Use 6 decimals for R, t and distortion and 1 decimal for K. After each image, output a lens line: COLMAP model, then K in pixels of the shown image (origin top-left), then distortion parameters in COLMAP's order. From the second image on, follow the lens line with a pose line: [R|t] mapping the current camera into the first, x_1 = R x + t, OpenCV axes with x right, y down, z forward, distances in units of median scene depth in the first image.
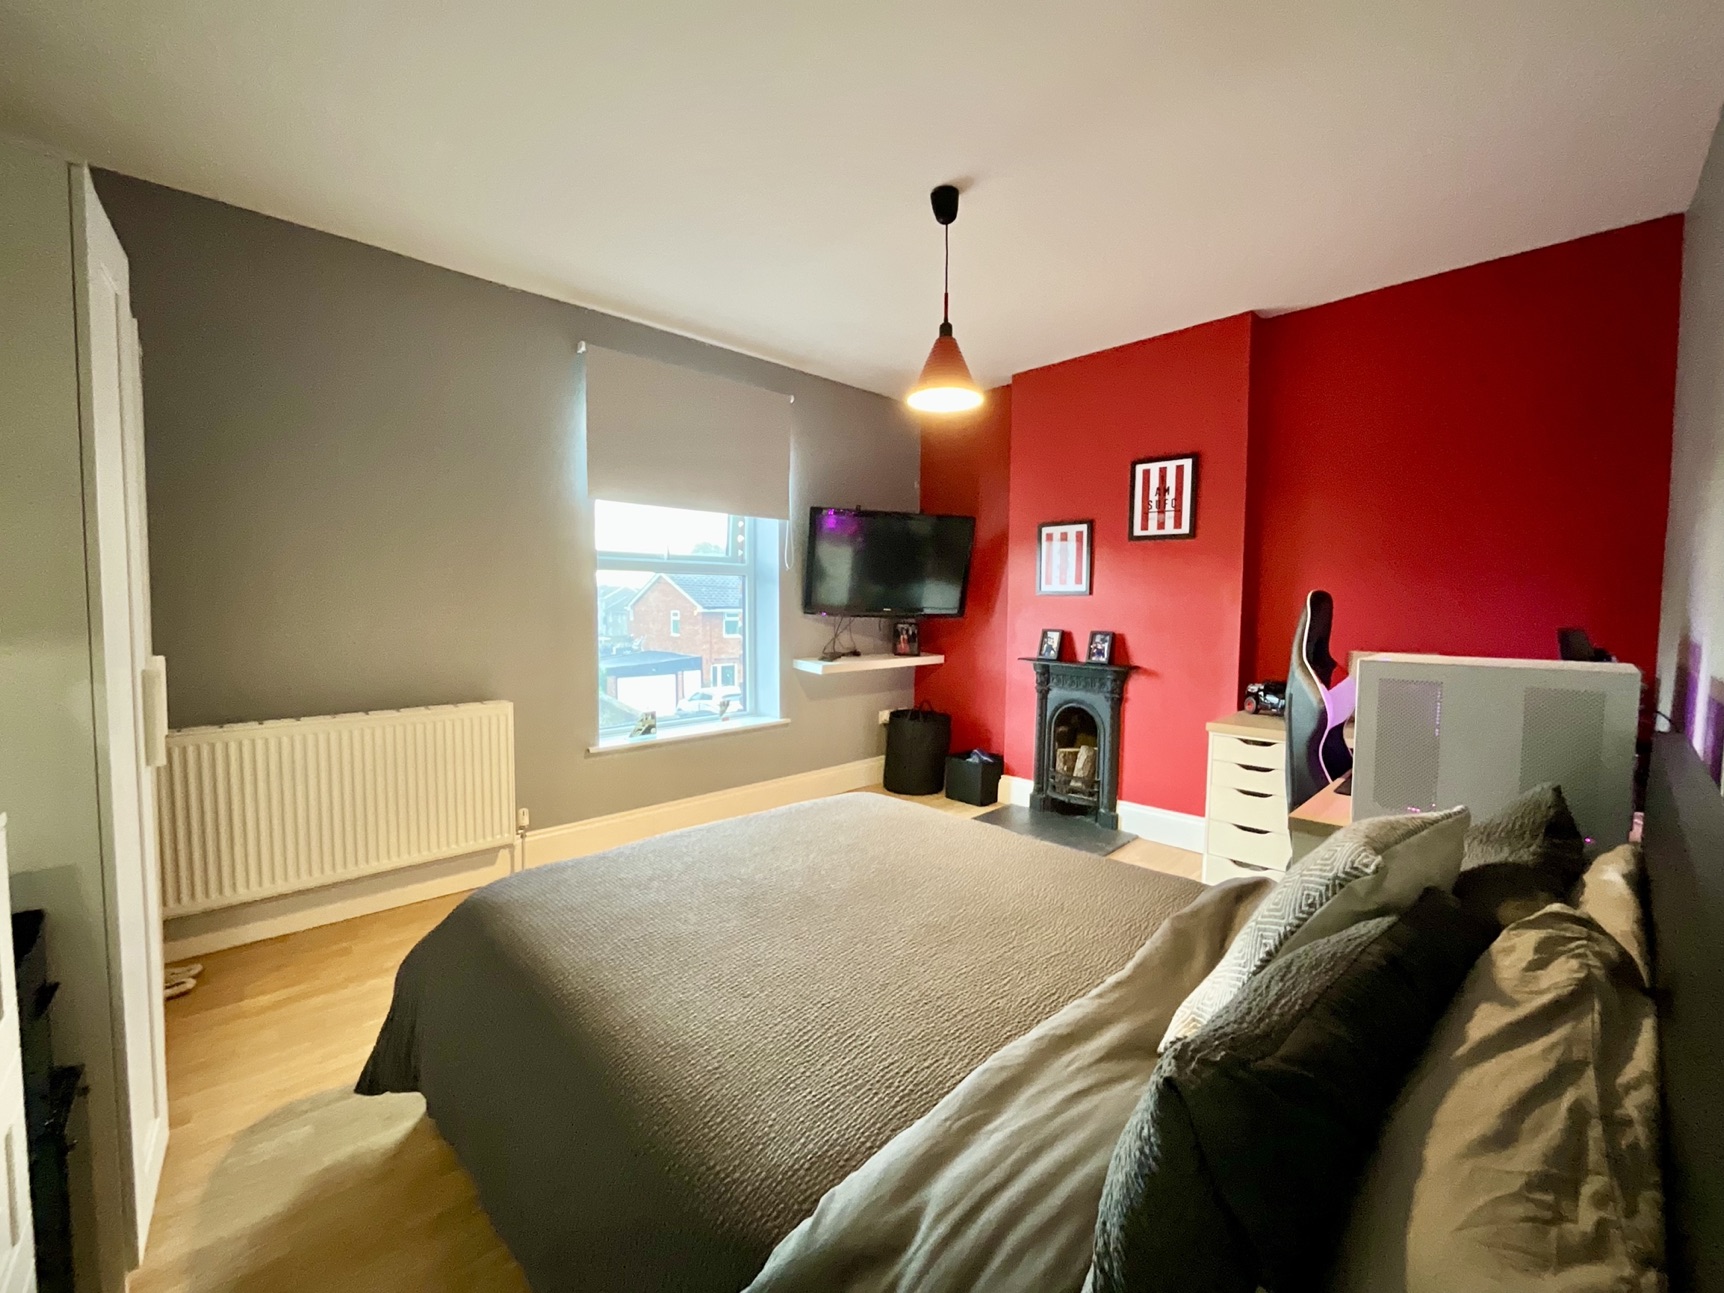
lens RADIAL K [[707.2, 0, 859.5], [0, 707.2, 648.9], [0, 0, 1]] dist [0.000202, 0.000333]
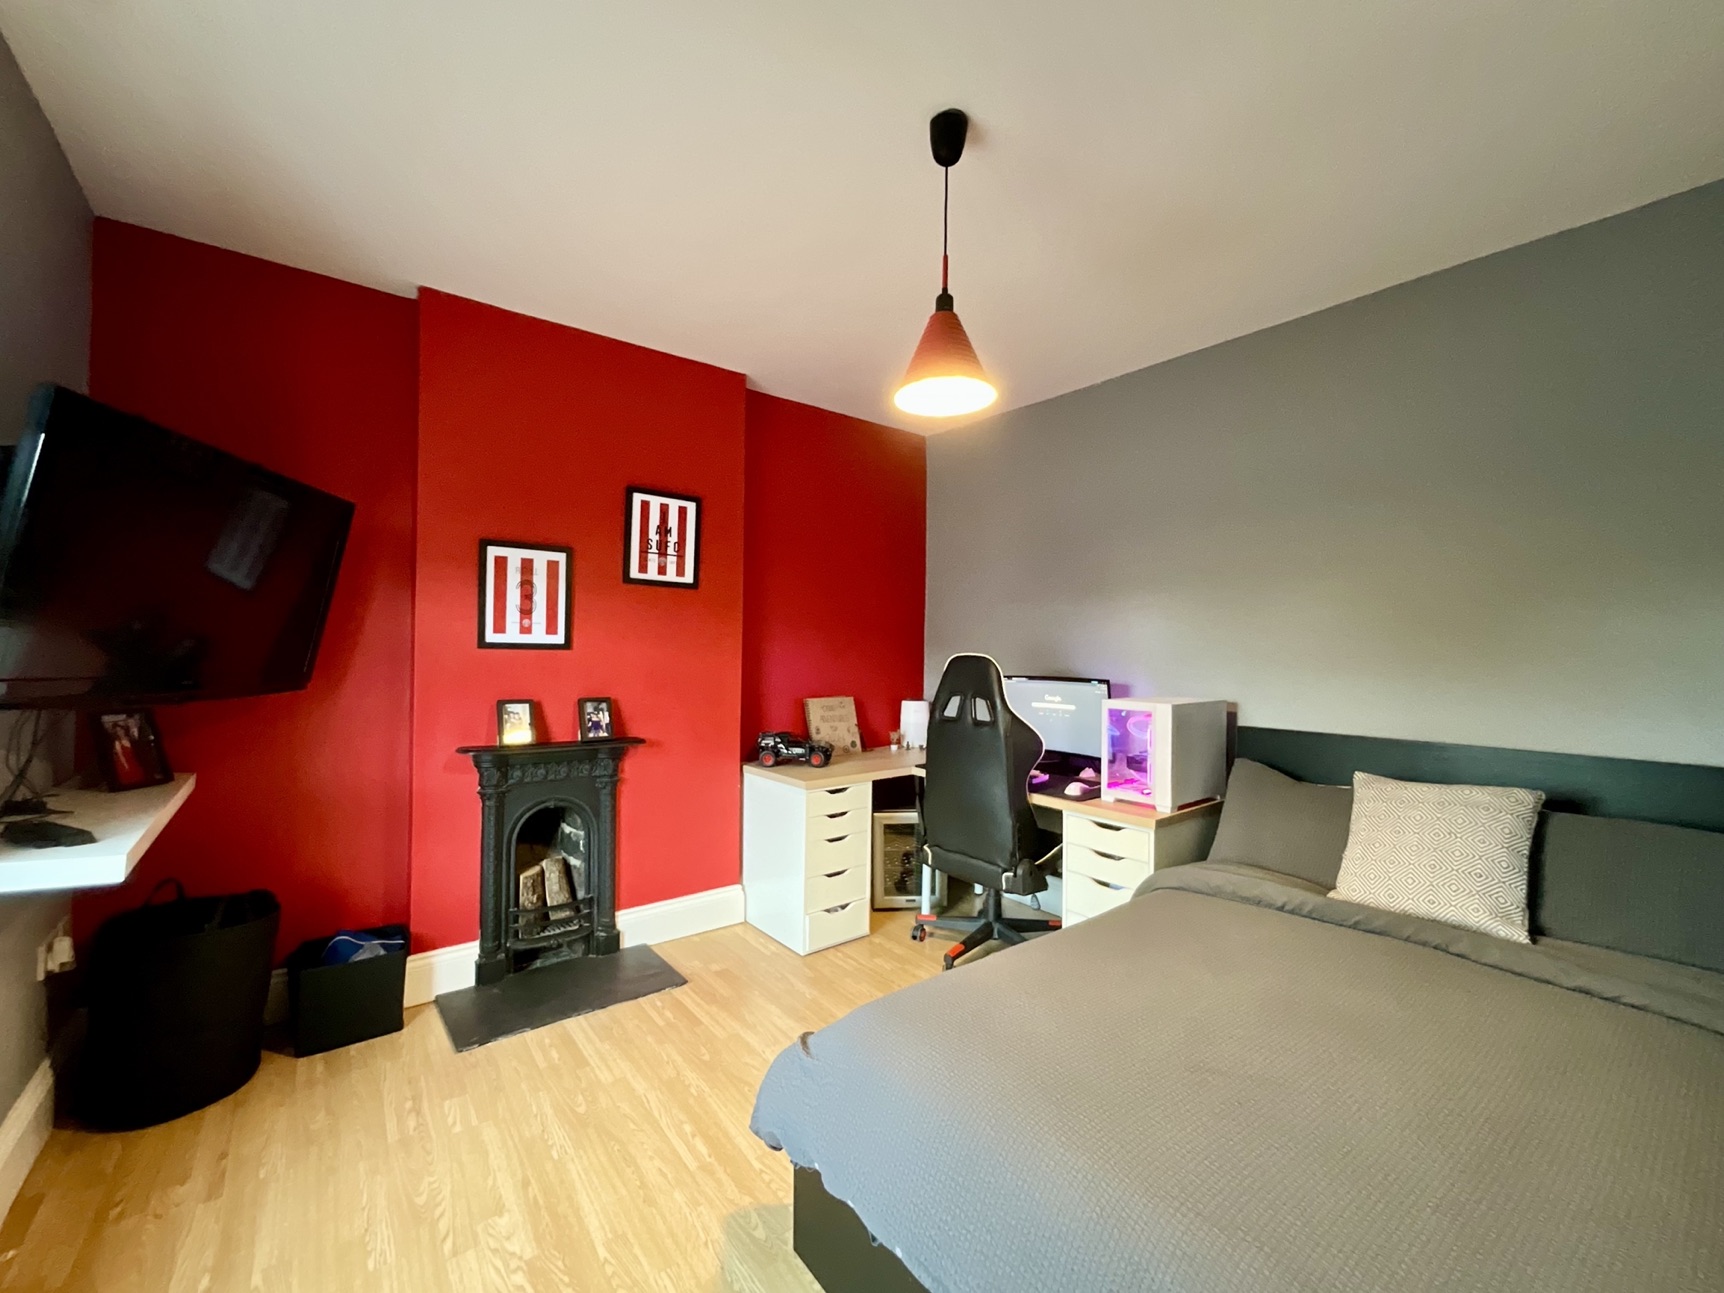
lens RADIAL K [[707.2, 0, 859.5], [0, 707.2, 648.9], [0, 0, 1]] dist [0.000202, 0.000333]
pose [[0.118815, -0.004582, 0.992906, -0.383920], [0.057281, 0.998356, -0.002247, -0.060047], [-0.991263, 0.057142, 0.118882, 0.634553]]
